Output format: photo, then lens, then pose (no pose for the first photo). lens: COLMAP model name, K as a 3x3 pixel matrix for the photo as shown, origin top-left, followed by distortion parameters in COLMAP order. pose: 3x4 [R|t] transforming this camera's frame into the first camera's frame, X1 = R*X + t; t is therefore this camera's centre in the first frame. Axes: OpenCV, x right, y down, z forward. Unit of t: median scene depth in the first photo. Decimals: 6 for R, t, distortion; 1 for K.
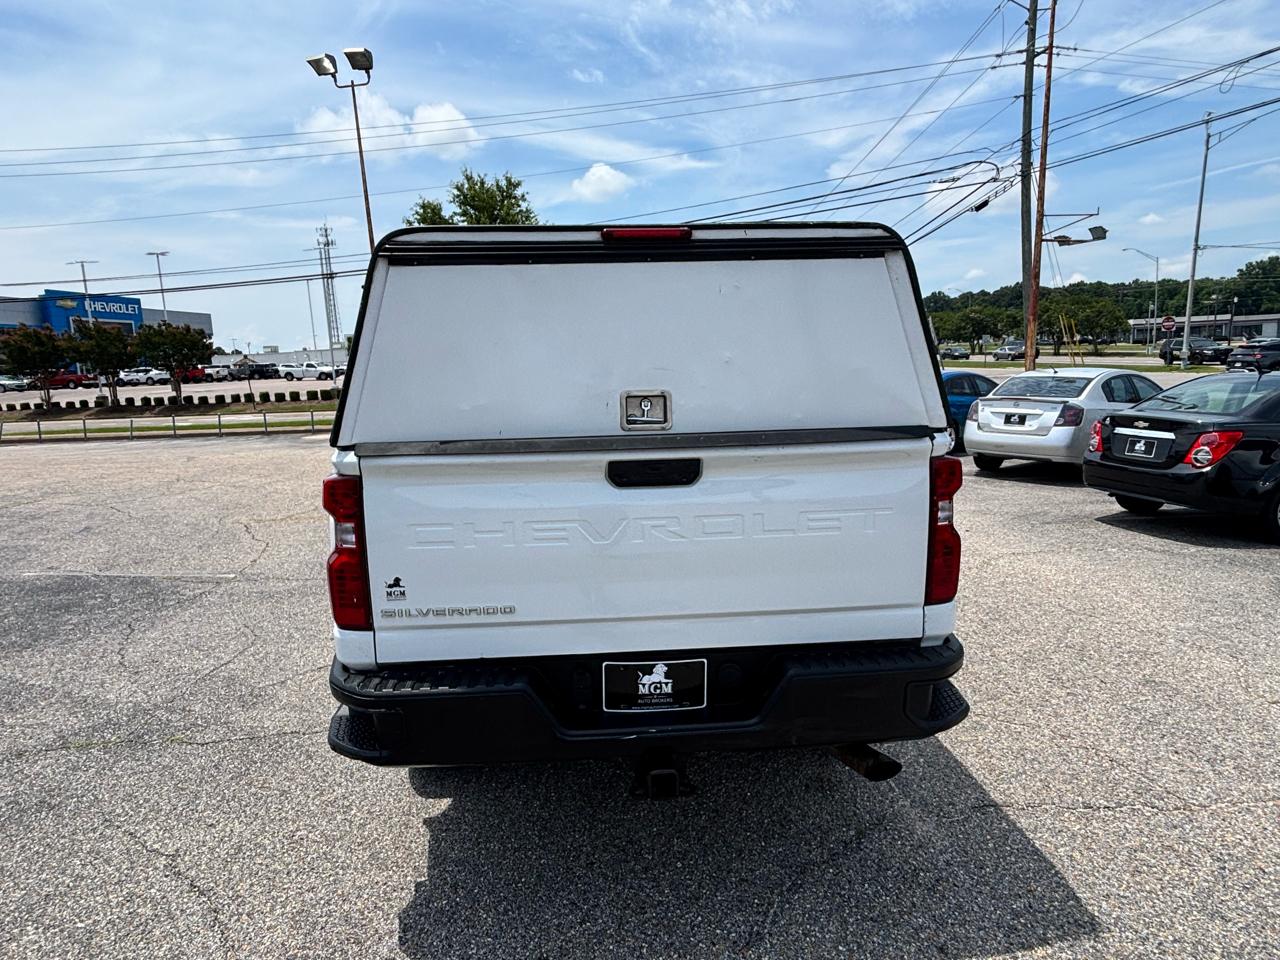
lens RADIAL K [[769.1, 0, 630.3], [0, 769.1, 479.7], [0, 0, 1]] dist [0.015550, -0.020760]
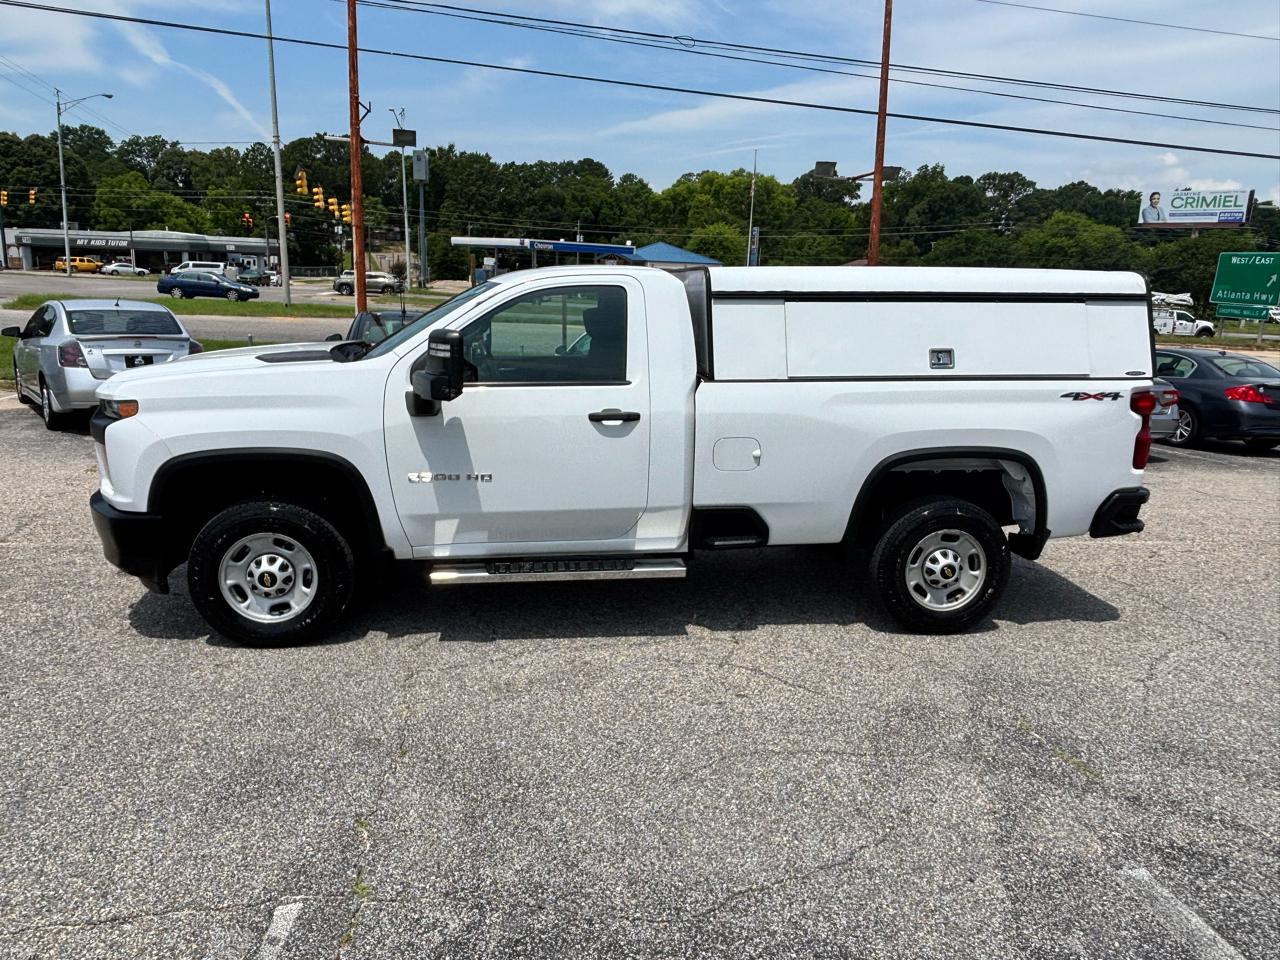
lens RADIAL K [[897.3, 0, 640.0], [0, 897.3, 486.8], [0, 0, 1]] dist [0.038035, -0.059098]
pose [[-0.064957, -0.194789, 0.978692, -0.158076], [0.114296, 0.972856, 0.201214, -0.023391], [-0.991321, 0.124930, -0.040930, 0.145910]]
